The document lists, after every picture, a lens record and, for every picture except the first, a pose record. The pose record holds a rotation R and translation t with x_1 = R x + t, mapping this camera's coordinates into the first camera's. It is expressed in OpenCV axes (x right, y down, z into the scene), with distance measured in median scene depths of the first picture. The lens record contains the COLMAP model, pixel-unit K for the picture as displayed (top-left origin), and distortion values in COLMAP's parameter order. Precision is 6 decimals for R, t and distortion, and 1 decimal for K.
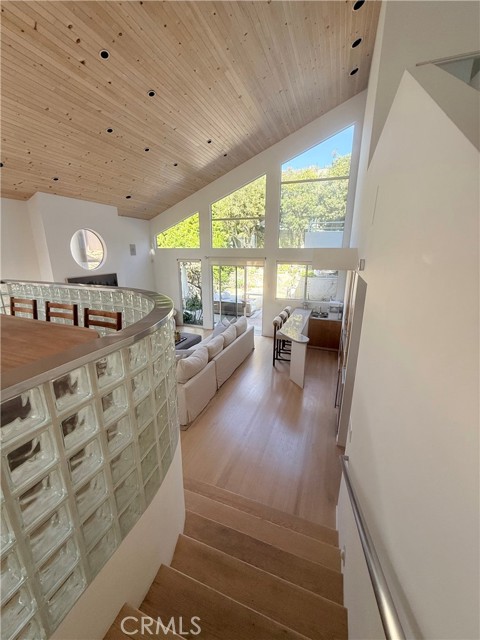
lens RADIAL K [[256.3, 0, 240.8], [0, 256.3, 317.9], [0, 0, 1]] dist [0.004051, 0.000049]
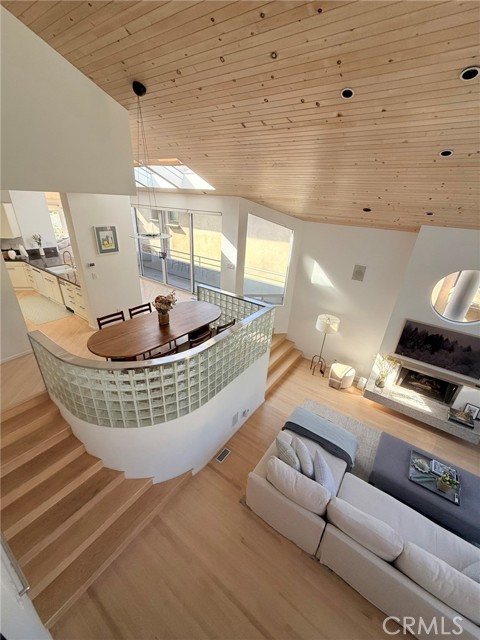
lens RADIAL K [[256.3, 0, 240.3], [0, 256.3, 319.1], [0, 0, 1]] dist [0.004051, 0.000049]
pose [[-0.256038, 0.402624, -0.878828, 0.237666], [-0.297498, 0.832188, 0.467929, -0.381186], [0.919750, 0.381257, -0.093292, 0.534601]]
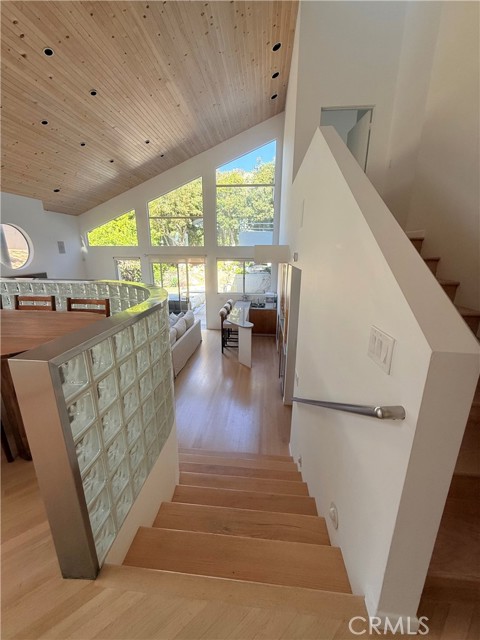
lens RADIAL K [[256.3, 0, 242.0], [0, 256.3, 318.1], [0, 0, 1]] dist [0.004051, 0.000049]
pose [[0.963737, -0.068697, 0.257859, -0.067053], [0.067696, 0.997624, 0.012770, 0.030116], [-0.258123, 0.005149, 0.966098, -0.087087]]
